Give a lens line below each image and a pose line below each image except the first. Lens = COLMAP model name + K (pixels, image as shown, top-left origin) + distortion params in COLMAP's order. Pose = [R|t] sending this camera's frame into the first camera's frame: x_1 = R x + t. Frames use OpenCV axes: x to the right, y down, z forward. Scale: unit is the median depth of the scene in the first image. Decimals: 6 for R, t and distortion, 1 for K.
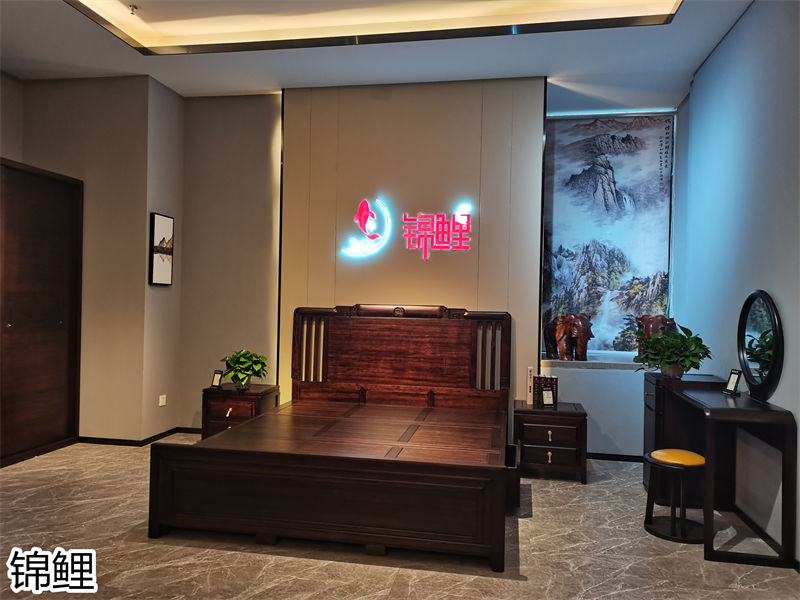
lens RADIAL K [[610.3, 0, 400.0], [0, 610.3, 300.0], [0, 0, 1]] dist [0.040104, -0.008095]
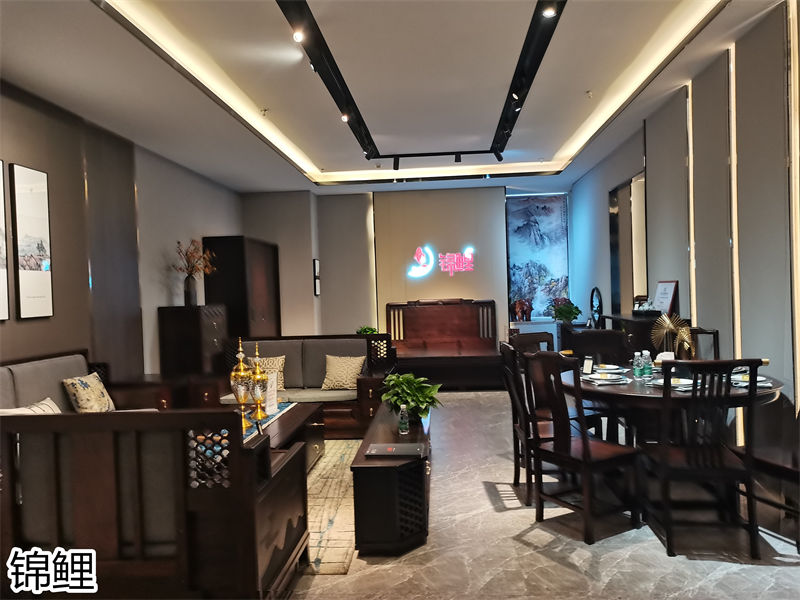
lens RADIAL K [[610.3, 0, 400.0], [0, 610.3, 300.0], [0, 0, 1]] dist [0.040104, -0.008095]
pose [[0.992885, -0.053260, 0.106507, -0.346658], [0.051804, 0.998523, 0.016396, -0.028937], [-0.107223, -0.010762, 0.994177, -0.993191]]
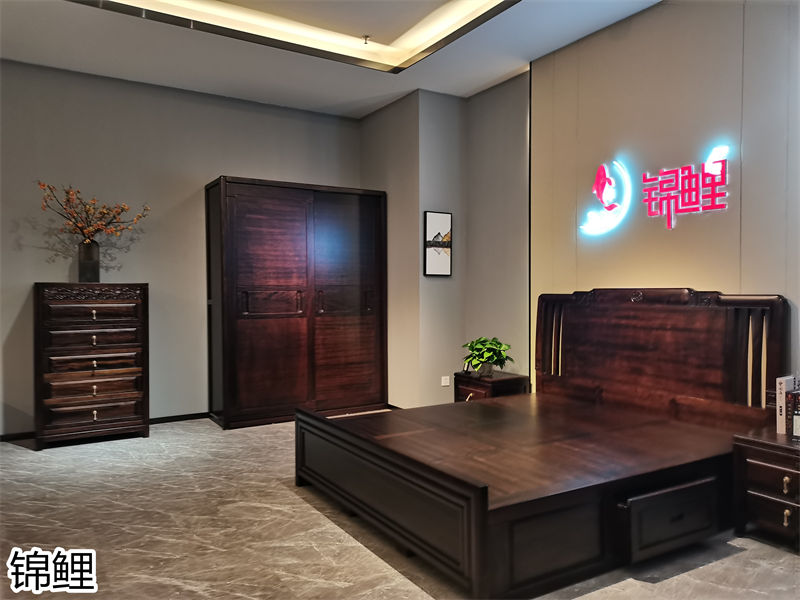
lens RADIAL K [[610.3, 0, 400.0], [0, 610.3, 300.0], [0, 0, 1]] dist [0.040104, -0.008095]
pose [[0.668344, -0.011214, -0.743768, 0.389829], [0.016689, 0.999861, -0.000079, 0.018340], [0.743665, -0.012360, 0.668438, 0.225393]]
